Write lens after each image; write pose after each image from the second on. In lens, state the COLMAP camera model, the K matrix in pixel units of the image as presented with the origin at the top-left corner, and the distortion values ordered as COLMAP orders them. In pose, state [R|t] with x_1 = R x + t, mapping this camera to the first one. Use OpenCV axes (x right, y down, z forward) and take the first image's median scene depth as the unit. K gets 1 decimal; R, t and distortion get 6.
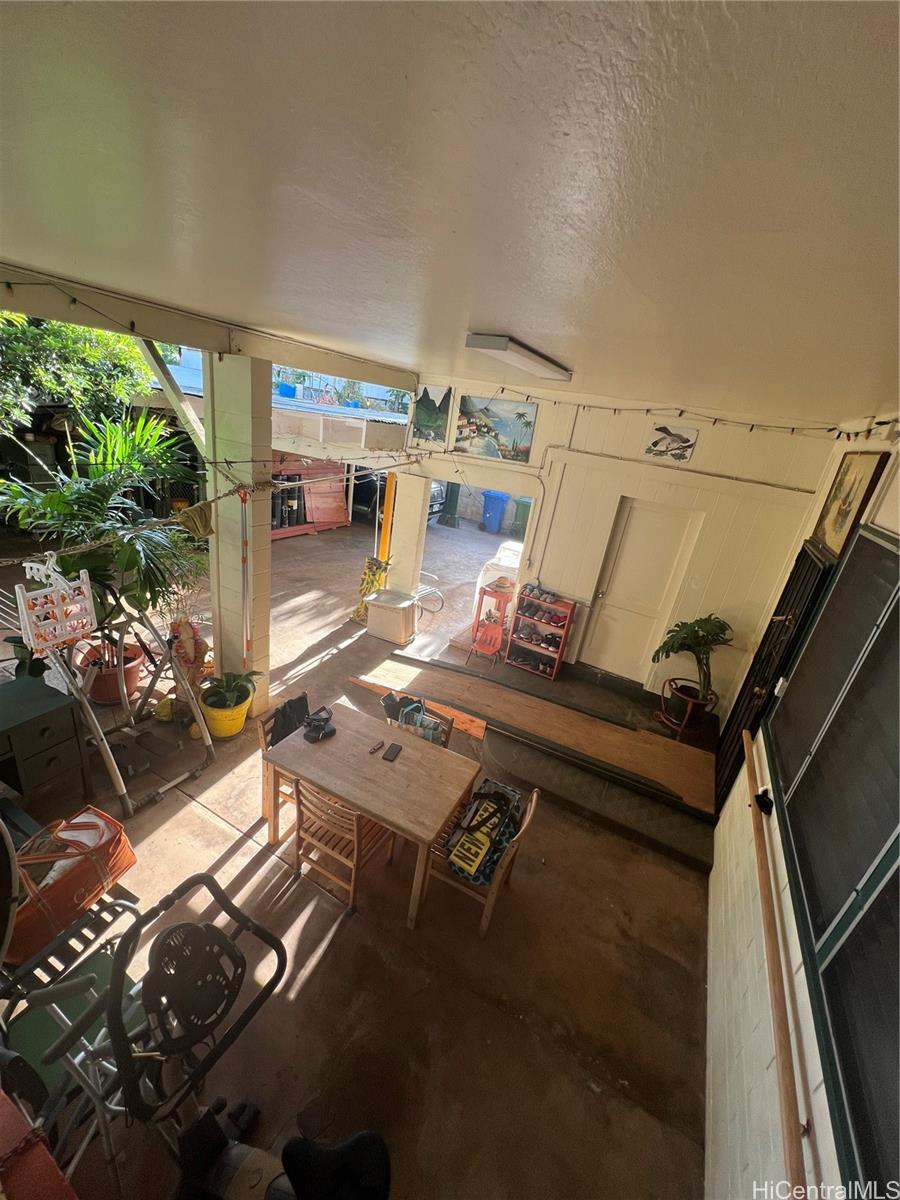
lens RADIAL K [[480.3, 0, 448.1], [0, 480.3, 603.8], [0, 0, 1]] dist [-0.000016, 0.000001]
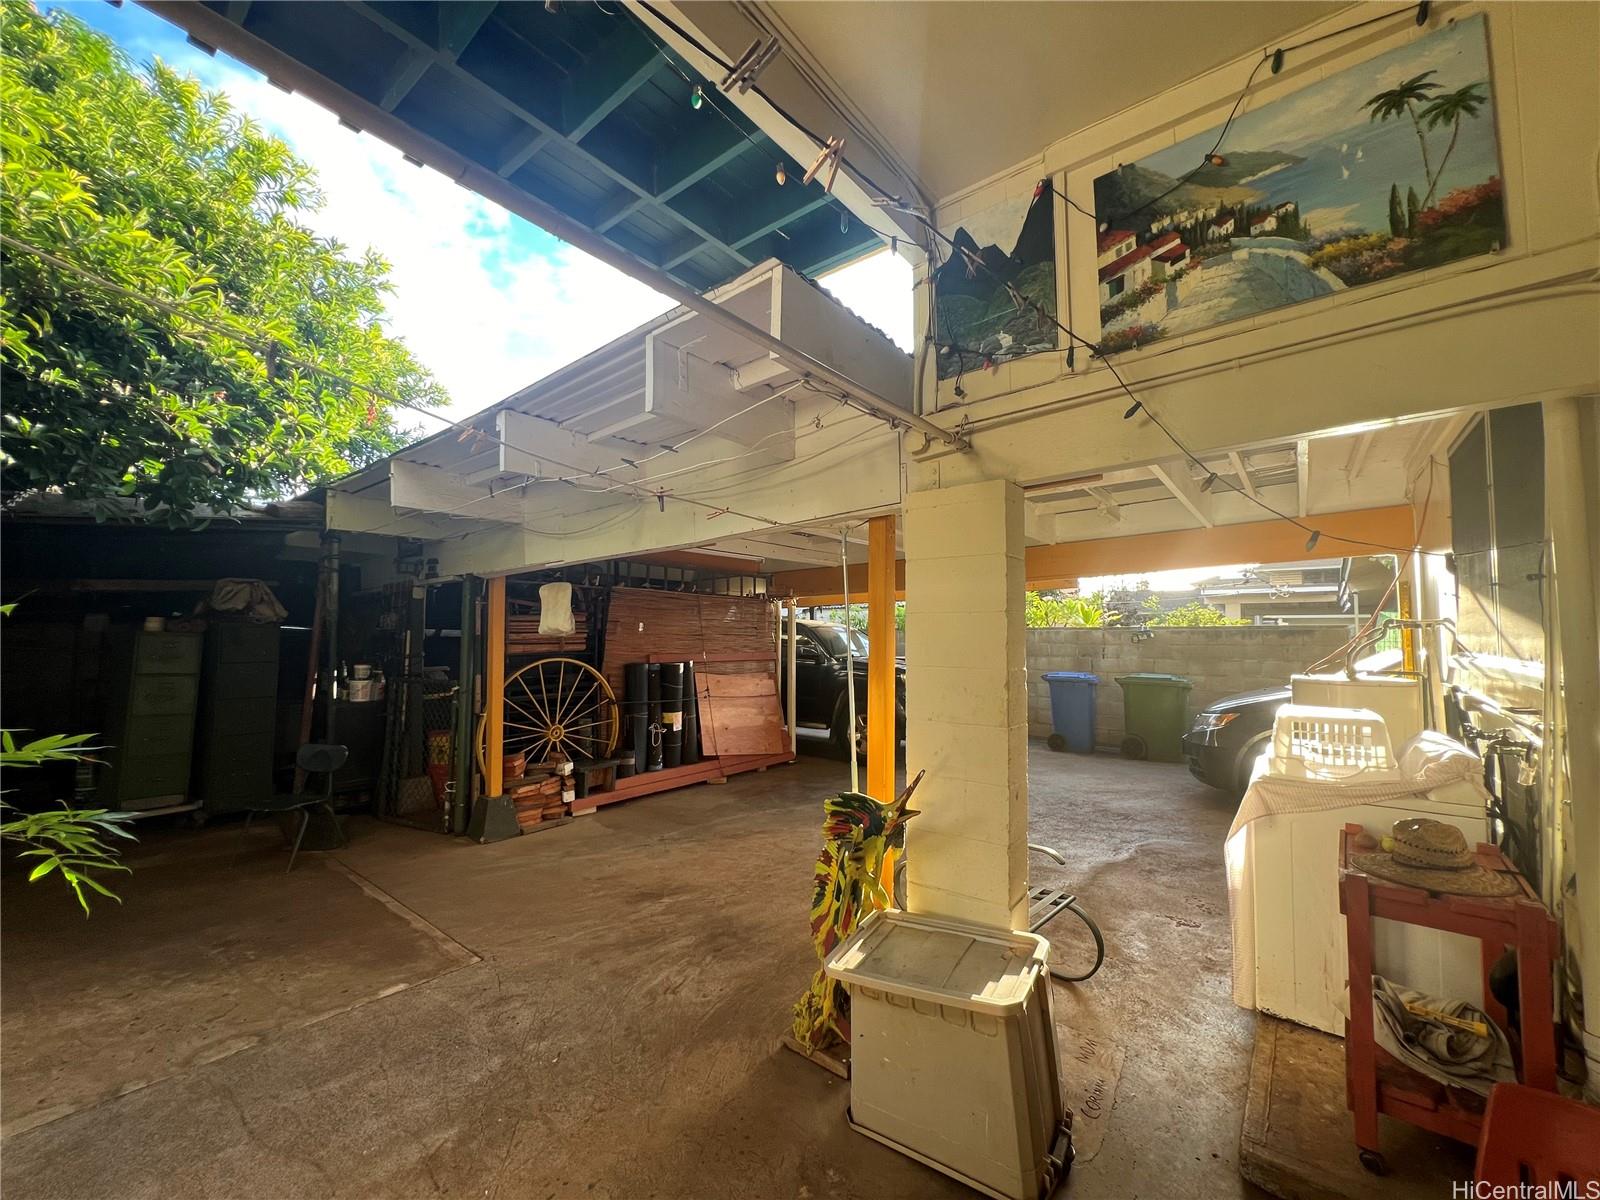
lens RADIAL K [[635.0, 0, 795.6], [0, 635.0, 605.5], [0, 0, 1]] dist [-0.007939, 0.000054]
pose [[0.971553, -0.151335, -0.182160, -0.102773], [0.057054, 0.896102, -0.440166, -0.033409], [0.229846, 0.417252, 0.879245, 0.623702]]
